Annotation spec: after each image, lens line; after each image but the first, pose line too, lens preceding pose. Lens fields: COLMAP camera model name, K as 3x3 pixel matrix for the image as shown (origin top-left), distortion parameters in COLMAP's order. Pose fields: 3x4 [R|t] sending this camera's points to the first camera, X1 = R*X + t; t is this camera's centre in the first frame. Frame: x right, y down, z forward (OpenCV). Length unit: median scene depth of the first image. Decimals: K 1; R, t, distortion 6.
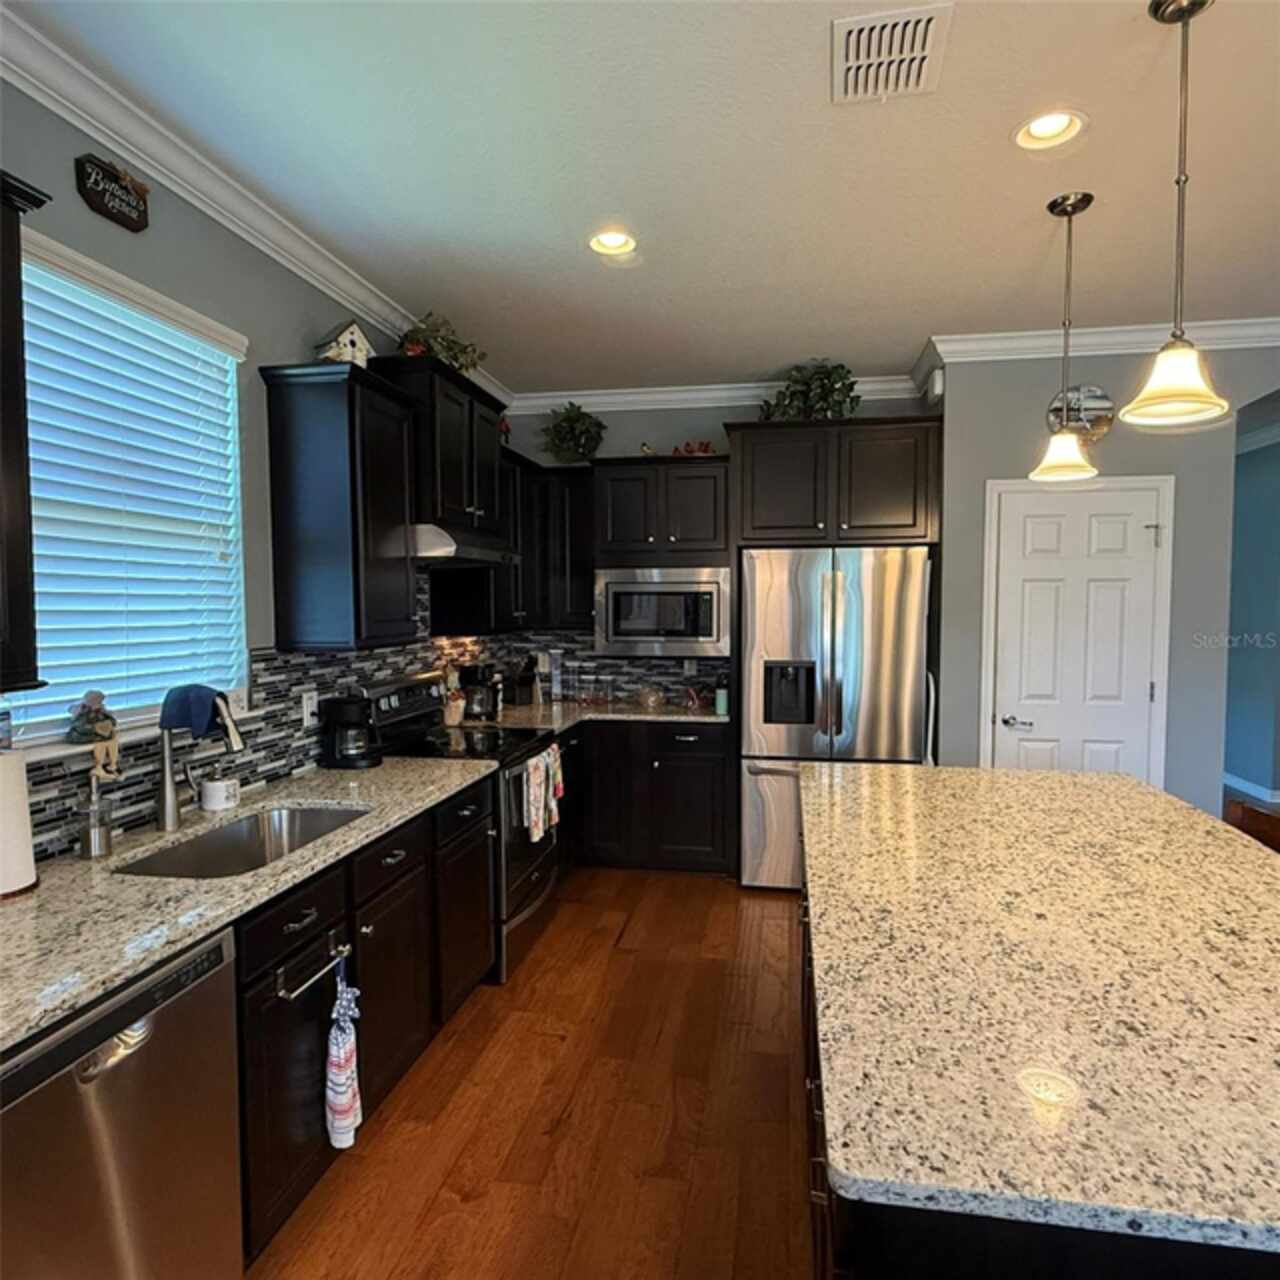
lens RADIAL K [[813.2, 0, 639.9], [0, 813.2, 642.6], [0, 0, 1]] dist [0.006217, -0.004197]
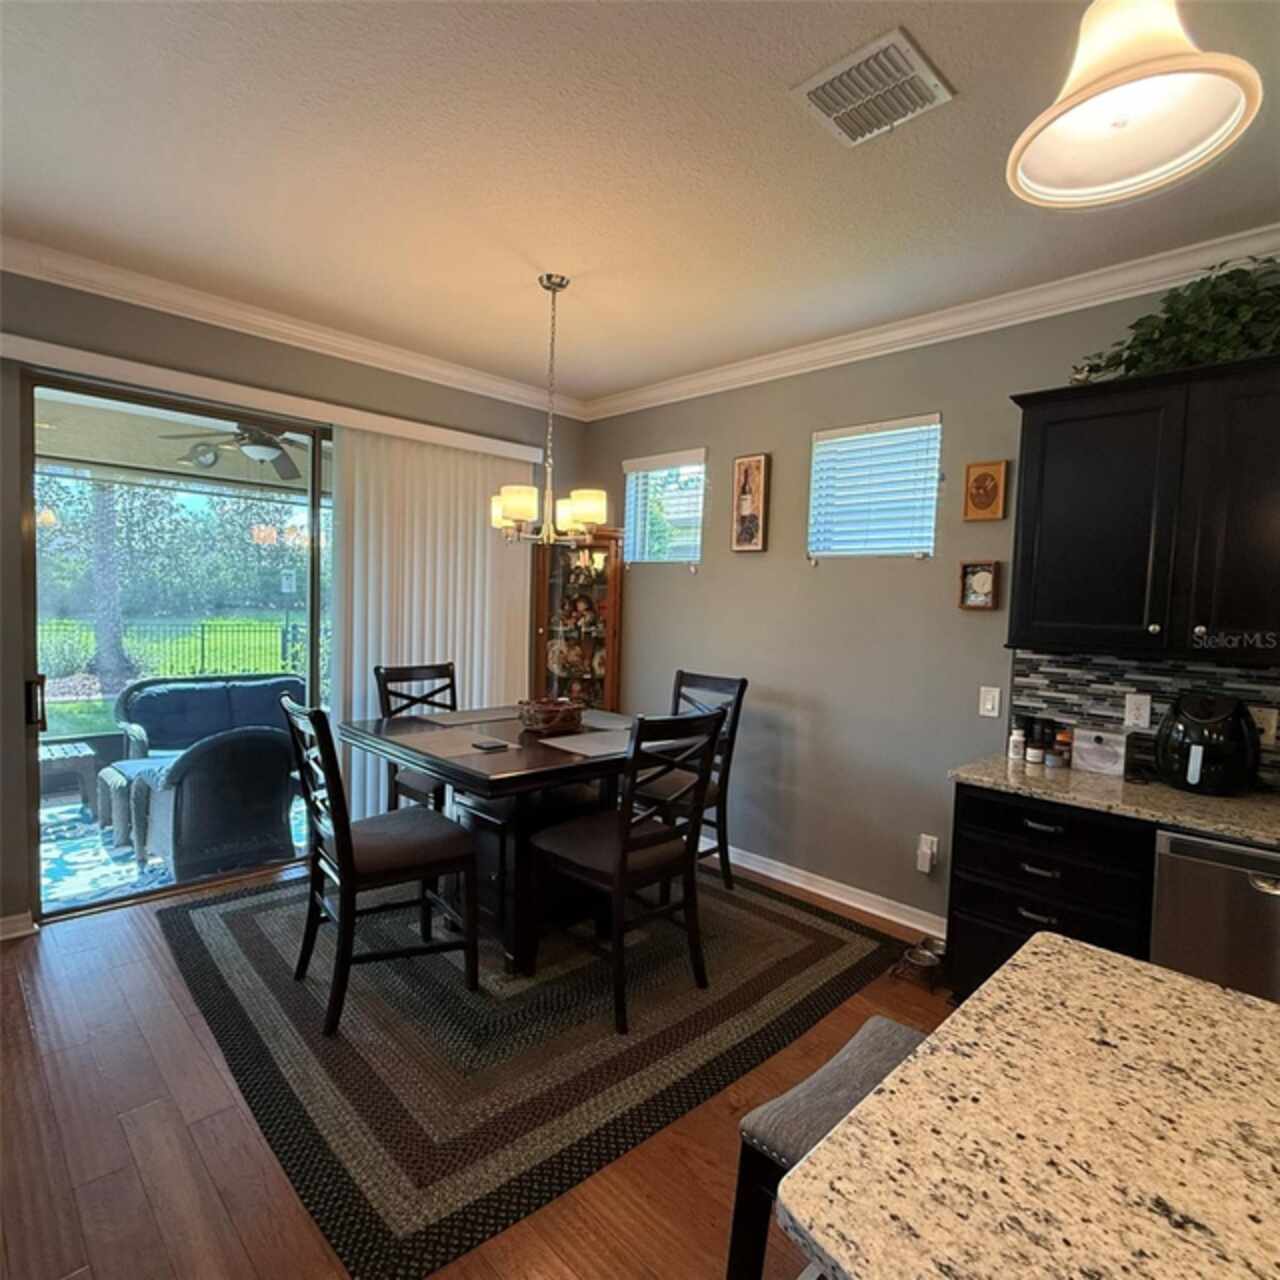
lens RADIAL K [[721.7, 0, 638.8], [0, 721.7, 642.8], [0, 0, 1]] dist [0.008866, -0.001715]
pose [[-0.574804, 0.030309, -0.817730, 0.551168], [-0.076318, 0.992972, 0.090450, -0.007293], [0.814724, 0.114399, -0.568451, 0.312198]]
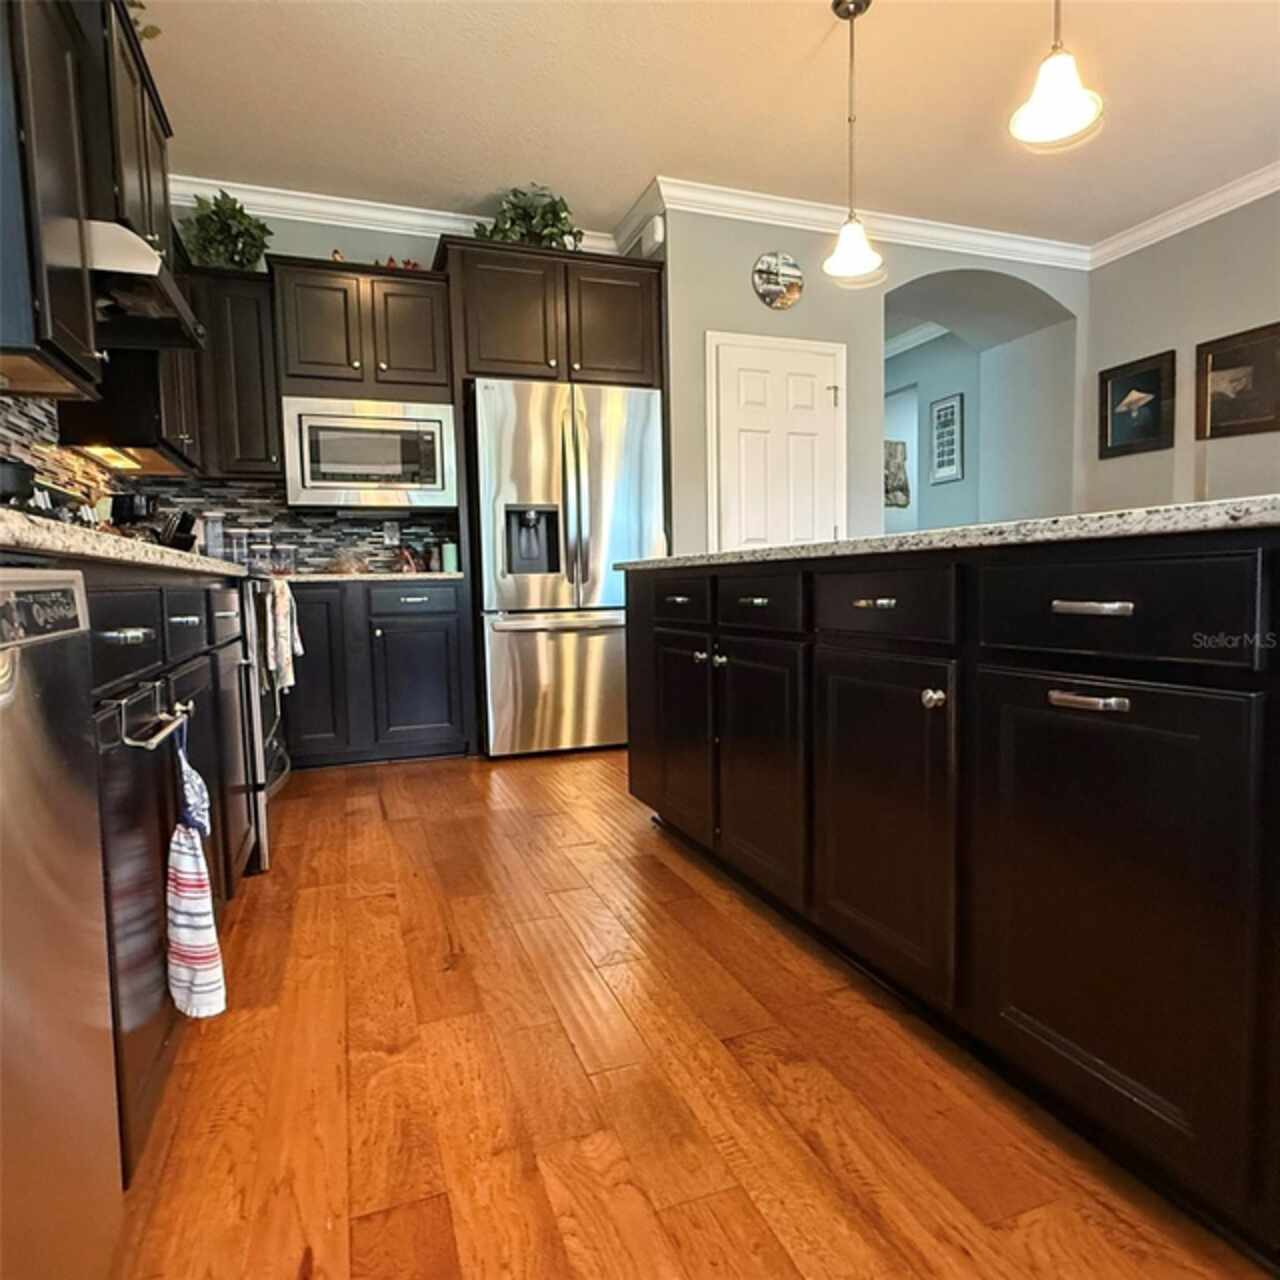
lens RADIAL K [[813.2, 0, 641.5], [0, 813.2, 640.3], [0, 0, 1]] dist [0.006217, -0.004197]
pose [[0.861150, -0.051404, 0.505745, -0.242906], [0.045430, 0.998676, 0.024150, 0.211260], [-0.506317, 0.002179, 0.862345, 0.186277]]
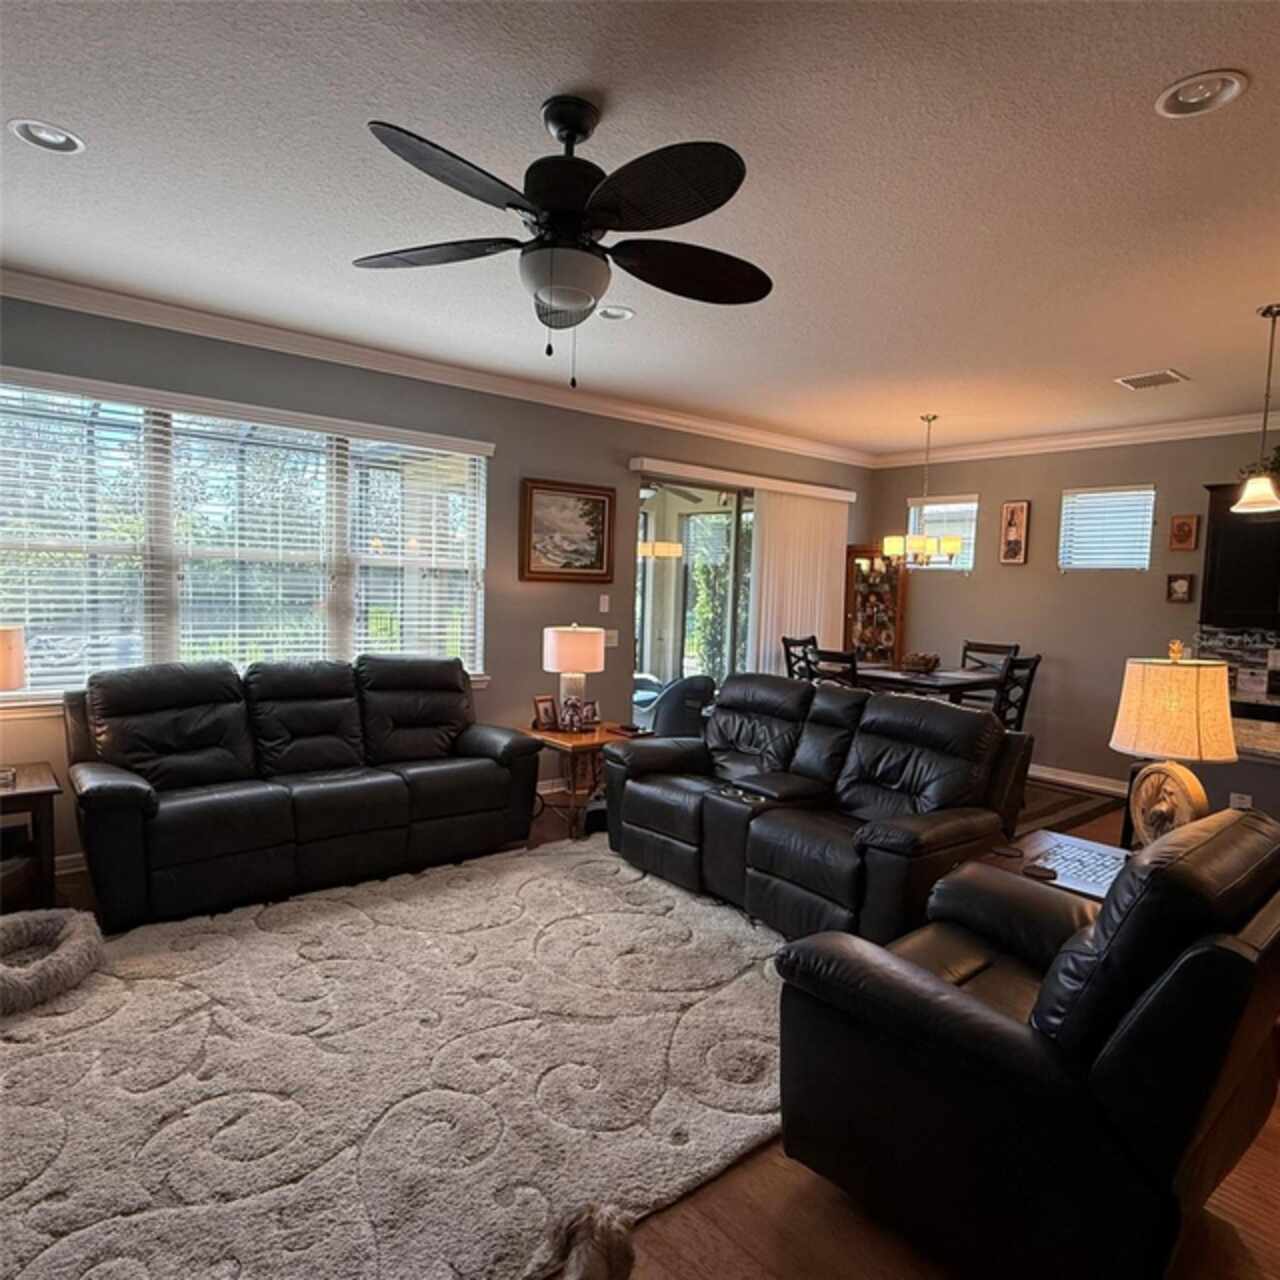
lens RADIAL K [[813.2, 0, 633.4], [0, 813.2, 645.6], [0, 0, 1]] dist [0.006217, -0.004197]
pose [[-0.638977, 0.037603, -0.768307, 1.727989], [-0.071391, 0.991595, 0.107905, -0.011351], [0.765906, 0.123799, -0.630921, 0.360145]]
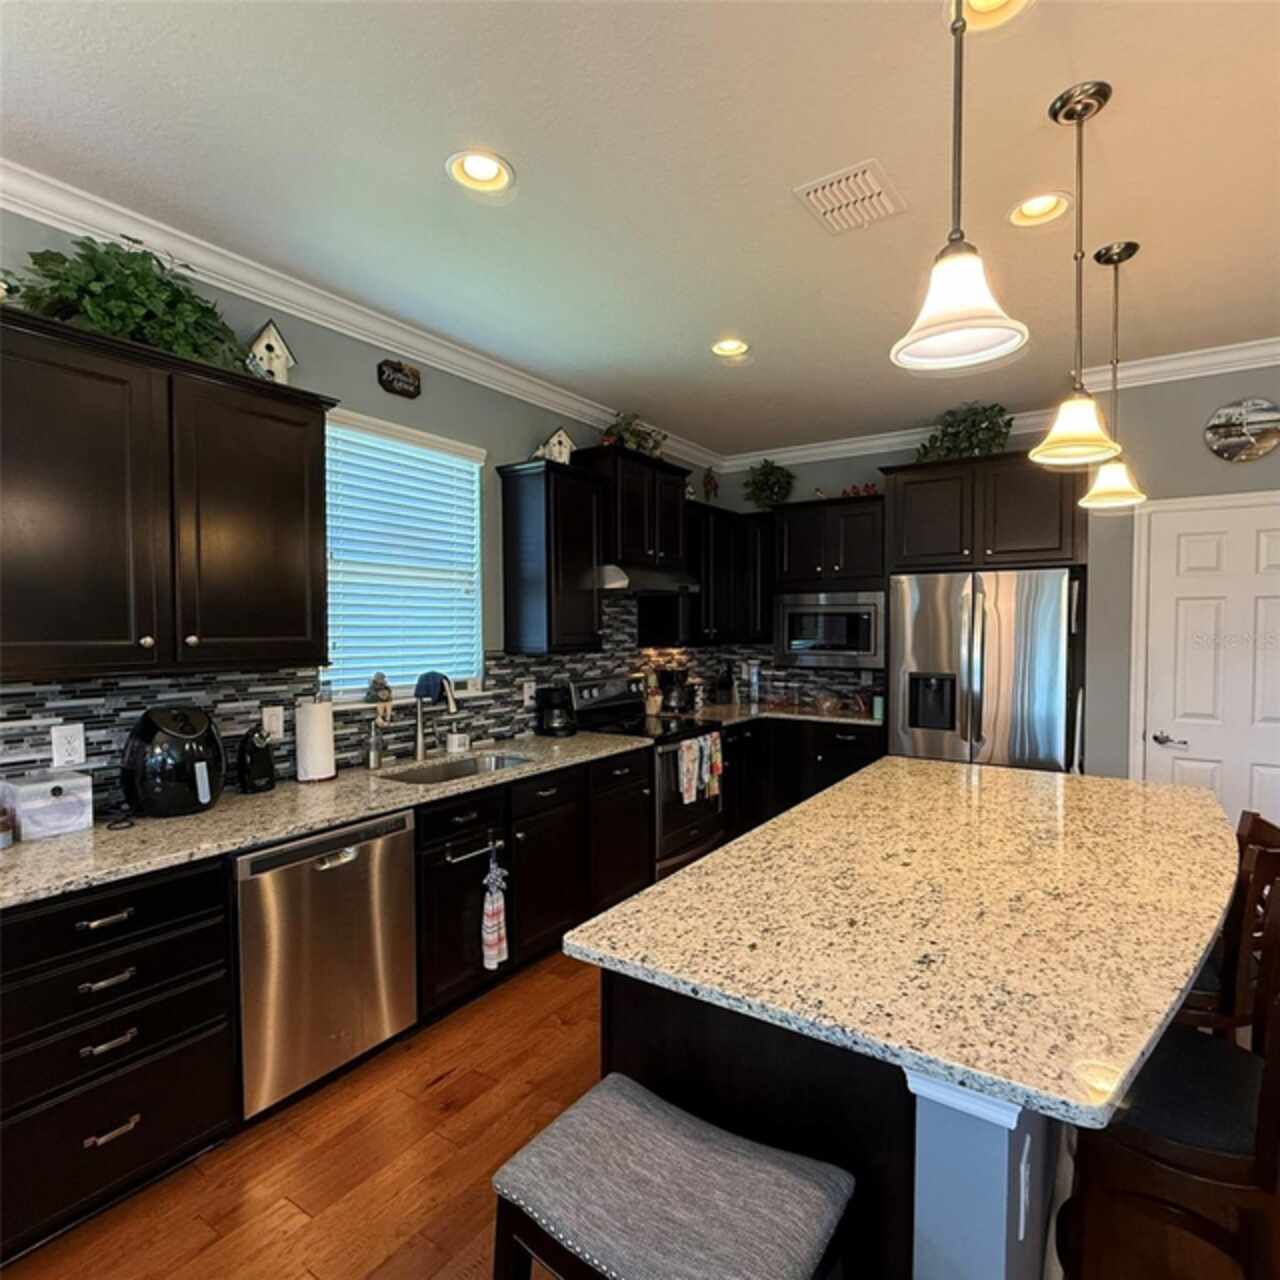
lens RADIAL K [[721.7, 0, 639.3], [0, 721.7, 642.7], [0, 0, 1]] dist [0.008866, -0.001715]
pose [[0.914307, 0.010272, -0.404892, 0.288062], [-0.019807, 0.999616, -0.019368, 0.010300], [0.404538, 0.025728, 0.914159, -0.106456]]
